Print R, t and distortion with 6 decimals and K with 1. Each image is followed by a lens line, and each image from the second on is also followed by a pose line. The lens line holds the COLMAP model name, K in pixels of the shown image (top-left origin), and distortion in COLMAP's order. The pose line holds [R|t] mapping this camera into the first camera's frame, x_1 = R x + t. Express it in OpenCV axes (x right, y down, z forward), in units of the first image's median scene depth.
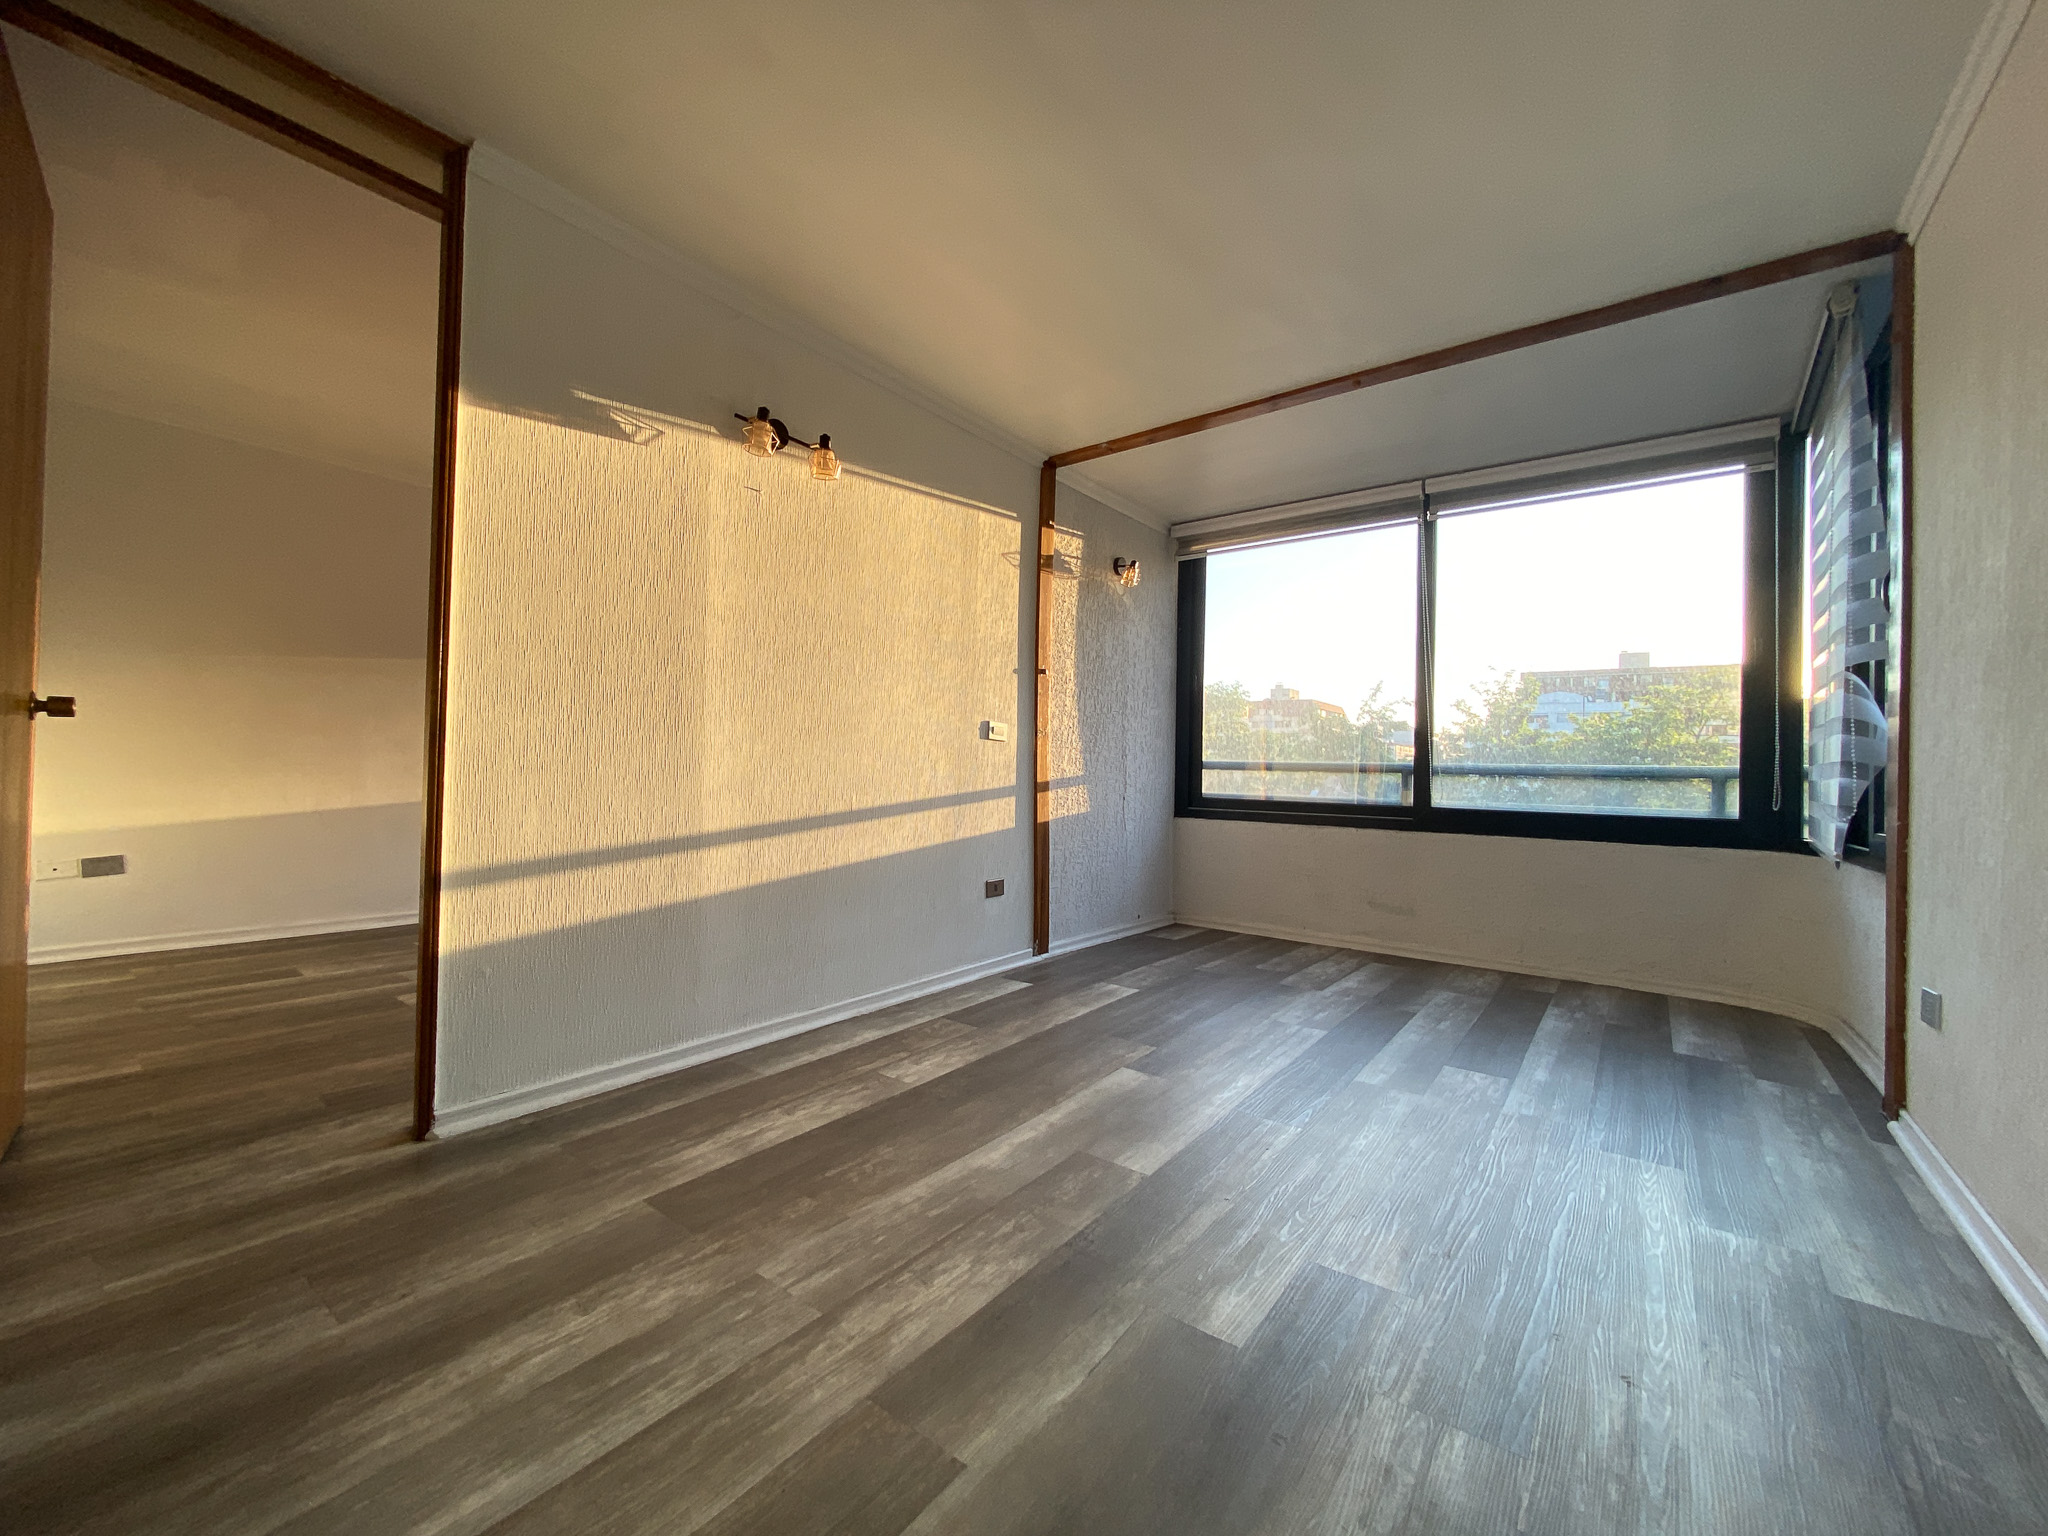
lens RADIAL K [[831.2, 0, 1040.7], [0, 831.2, 765.6], [0, 0, 1]] dist [0.011727, -0.004018]
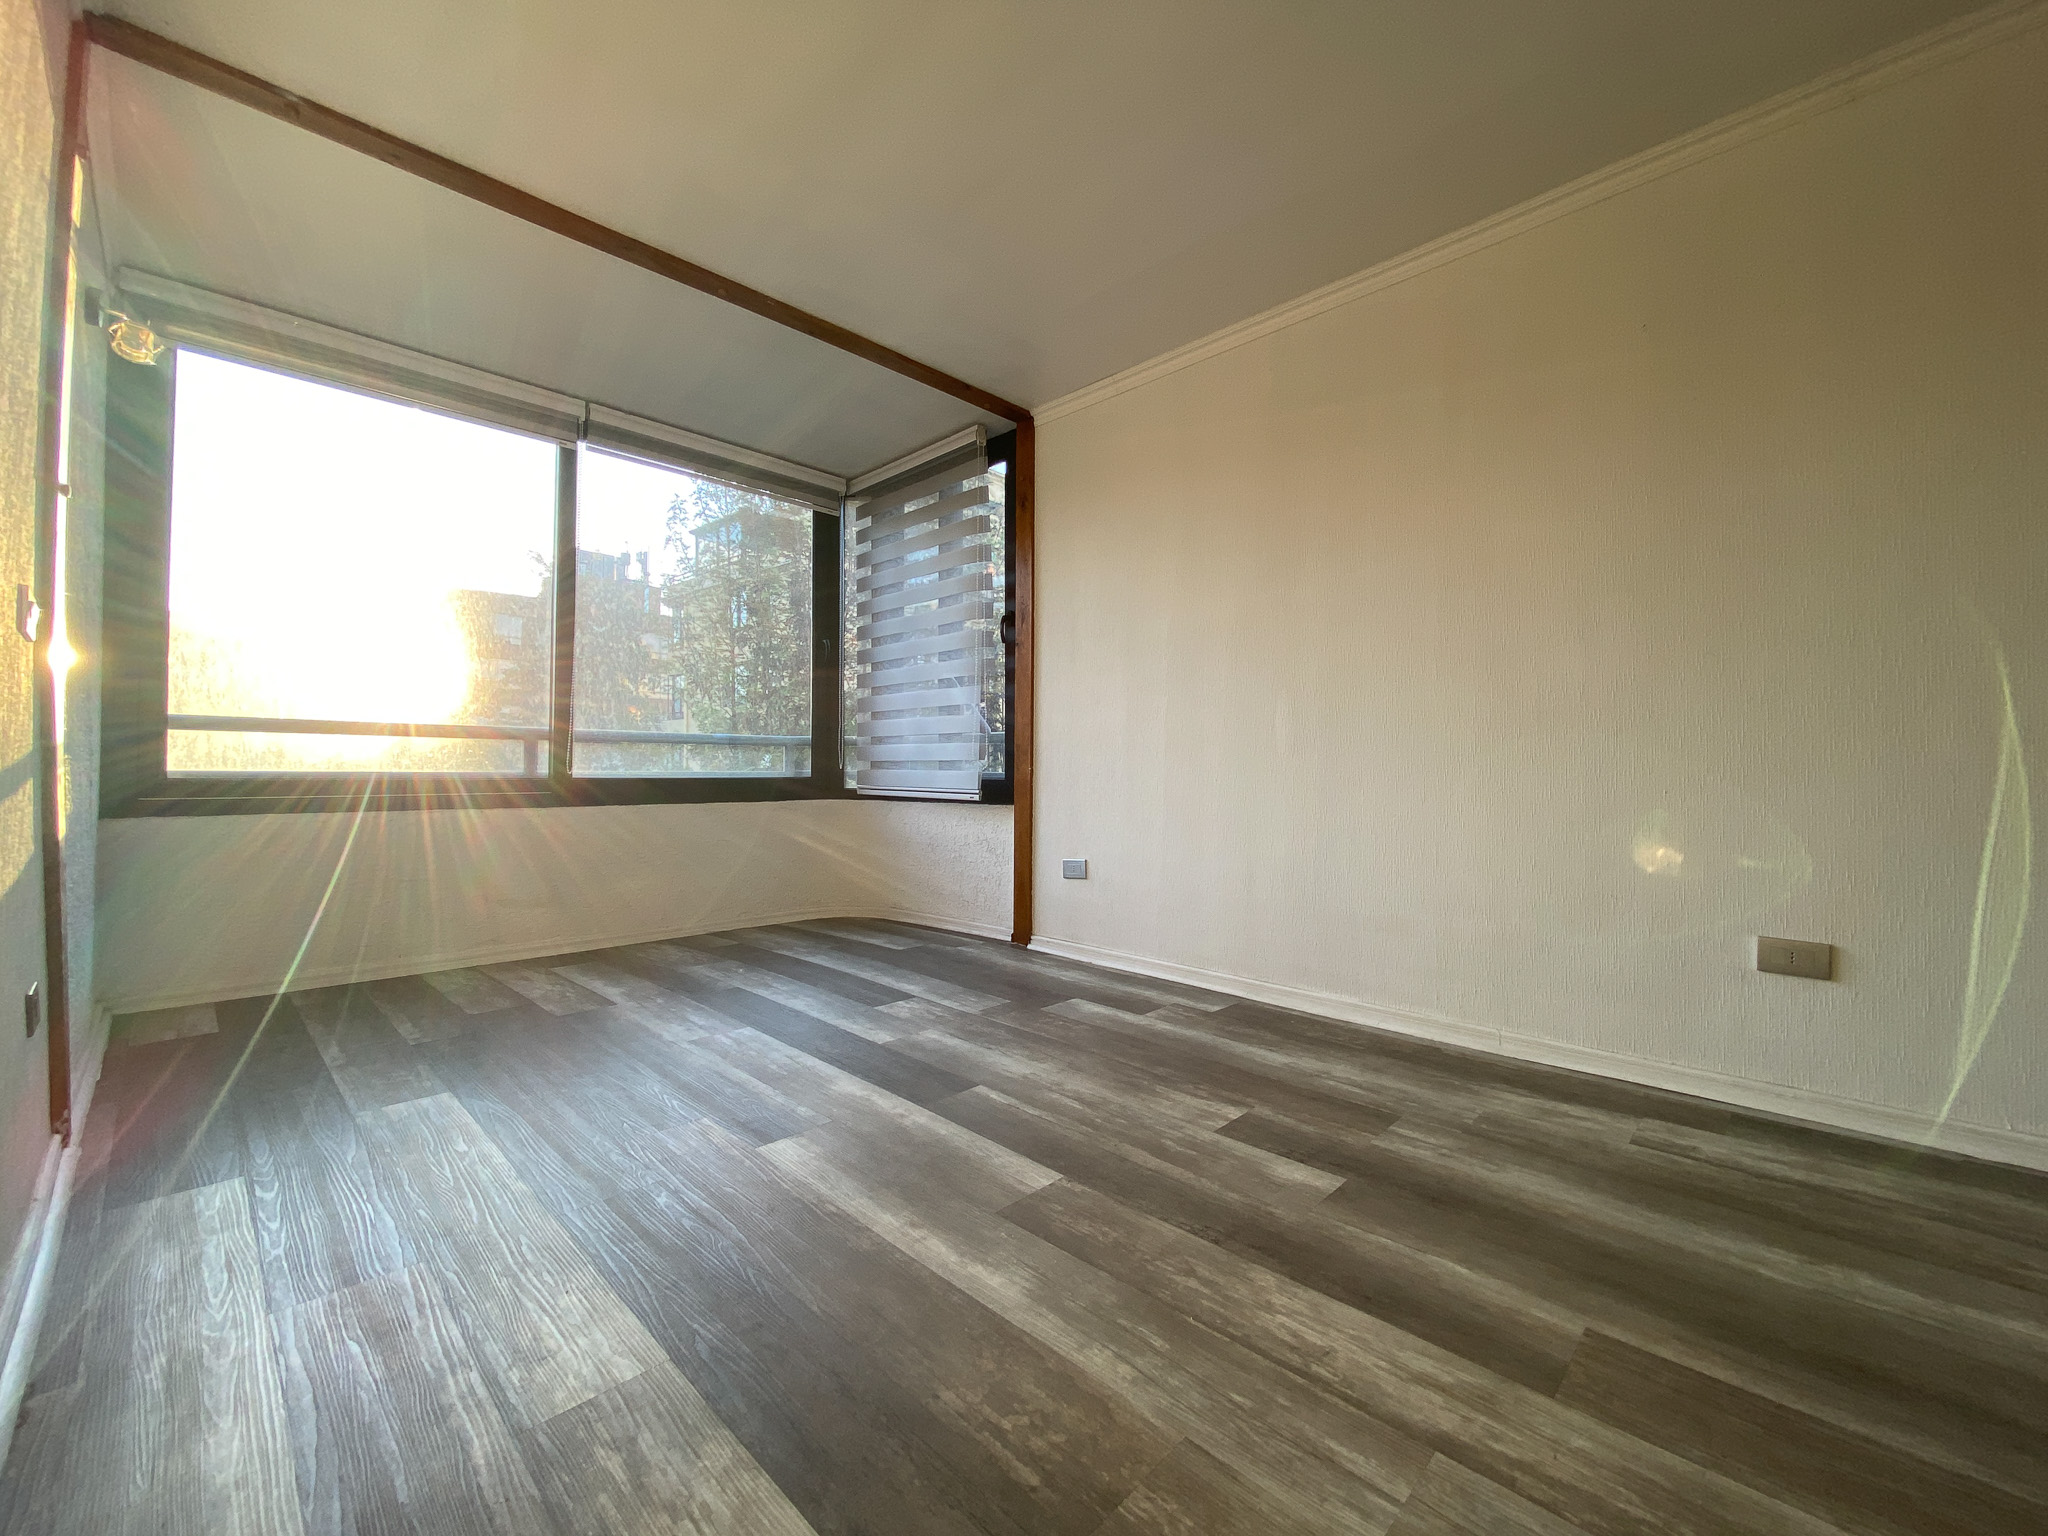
lens RADIAL K [[829.1, 0, 1024.7], [0, 829.1, 768.6], [0, 0, 1]] dist [0.001440, 0.000355]
pose [[0.138332, -0.018146, 0.990220, -0.770989], [-0.009724, 0.999759, 0.019679, 0.042785], [-0.990338, -0.012351, 0.138122, 0.961735]]
